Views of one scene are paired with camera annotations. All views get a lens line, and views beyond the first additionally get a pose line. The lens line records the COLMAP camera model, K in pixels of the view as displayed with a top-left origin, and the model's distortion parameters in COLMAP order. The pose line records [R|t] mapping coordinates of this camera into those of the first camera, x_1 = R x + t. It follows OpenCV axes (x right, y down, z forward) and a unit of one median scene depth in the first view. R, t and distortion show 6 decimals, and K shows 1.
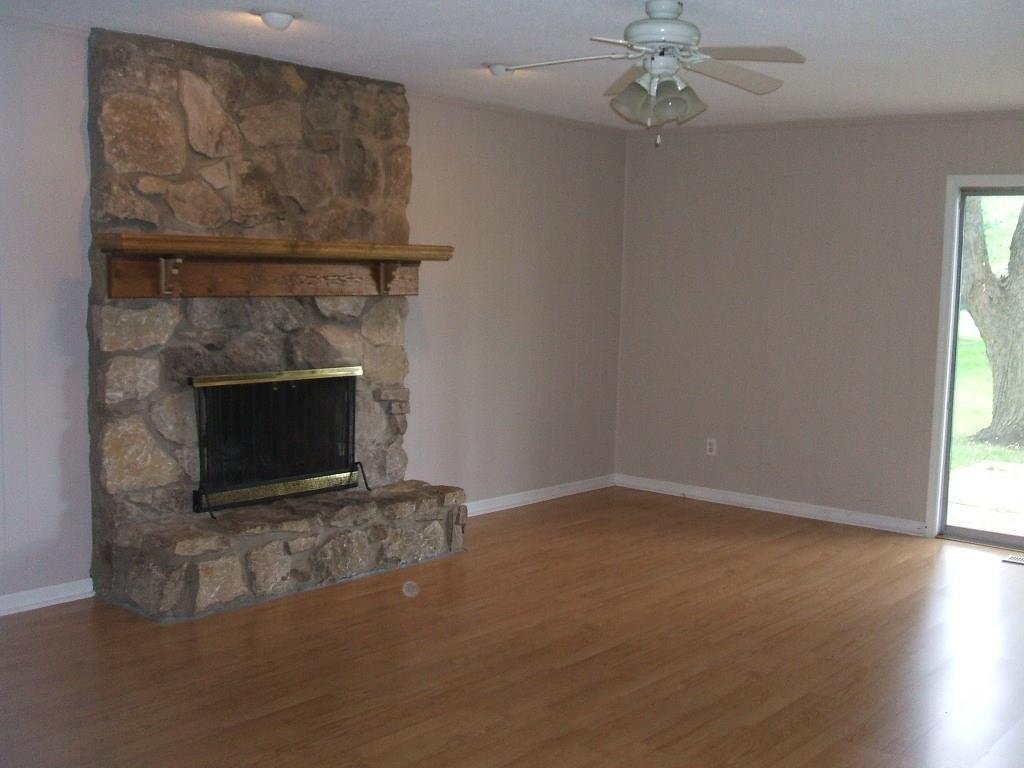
lens RADIAL K [[1141.2, 0, 521.3], [0, 1141.2, 383.2], [0, 0, 1]] dist [-0.109062, 0.000000]
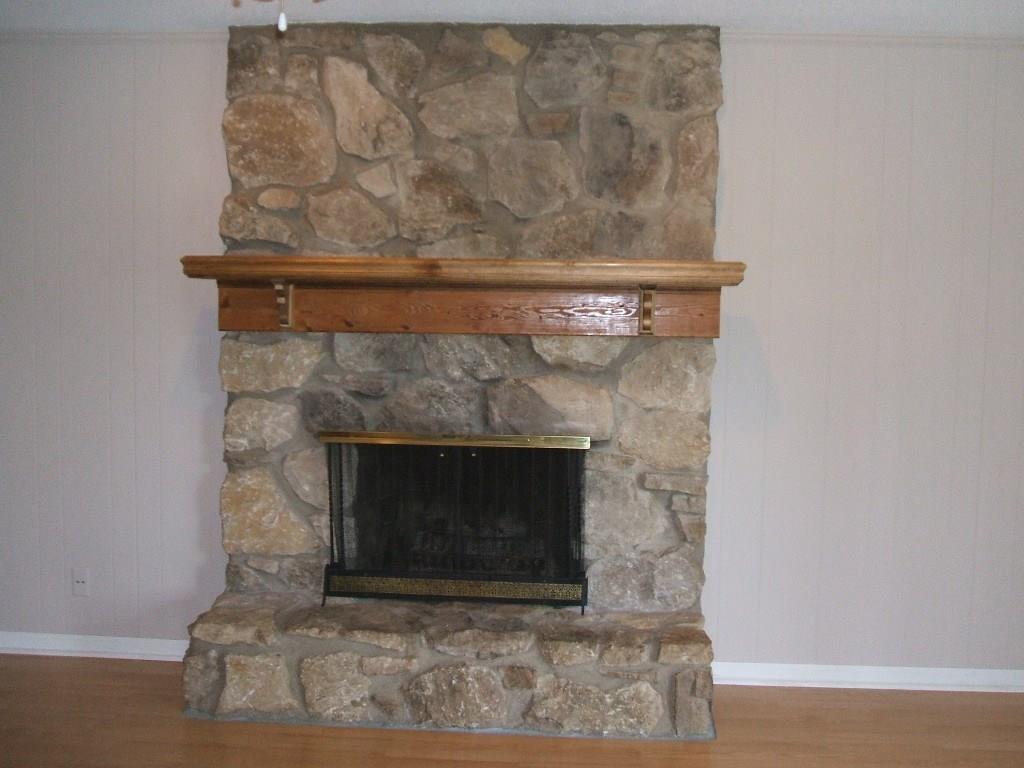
lens RADIAL K [[1141.2, 0, 511.9], [0, 1141.2, 380.2], [0, 0, 1]] dist [-0.109062, 0.000000]
pose [[0.587177, 0.048115, -0.808027, 0.426225], [-0.080254, 0.996774, 0.001035, -0.049771], [0.805470, 0.064240, 0.589144, 0.587069]]
